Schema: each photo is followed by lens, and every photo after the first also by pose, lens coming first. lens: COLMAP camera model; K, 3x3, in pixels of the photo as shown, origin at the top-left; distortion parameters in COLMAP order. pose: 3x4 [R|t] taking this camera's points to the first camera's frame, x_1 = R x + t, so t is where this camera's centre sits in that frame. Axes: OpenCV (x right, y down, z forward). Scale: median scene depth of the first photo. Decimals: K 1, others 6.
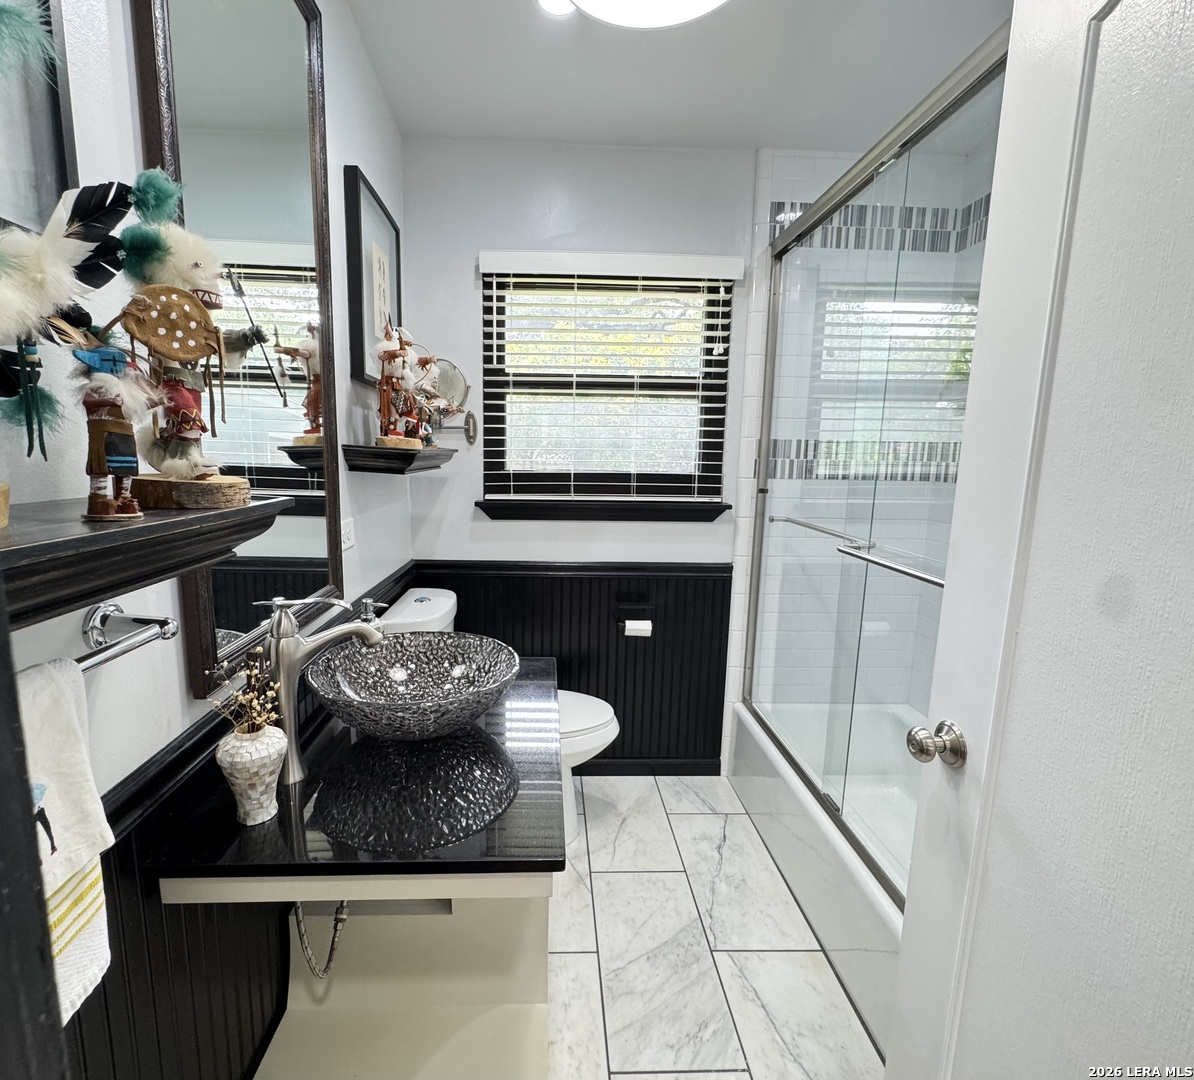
lens RADIAL K [[570.7, 0, 569.1], [0, 570.7, 540.7], [0, 0, 1]] dist [-0.001574, -0.000072]
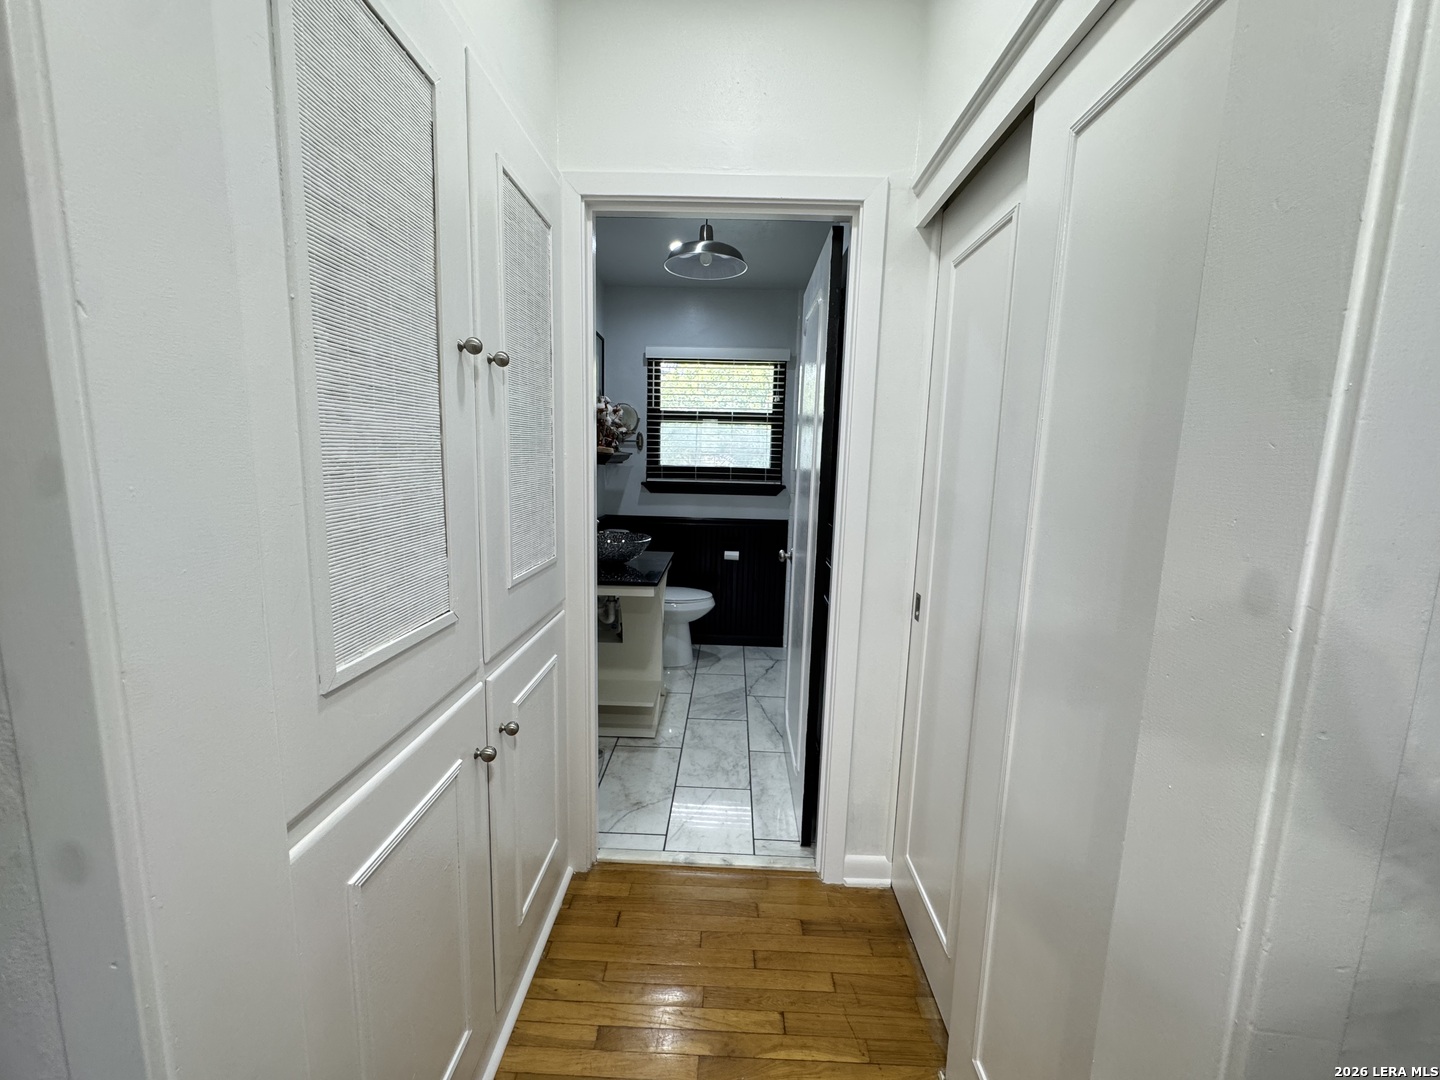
lens RADIAL K [[575.4, 0, 720.0], [0, 575.4, 540.0], [0, 0, 1]] dist [-0.000998, -0.000035]
pose [[0.998180, 0.018945, -0.057248, 0.189588], [-0.019435, 0.999779, -0.008018, 0.123245], [0.057083, 0.009116, 0.998328, -0.794962]]
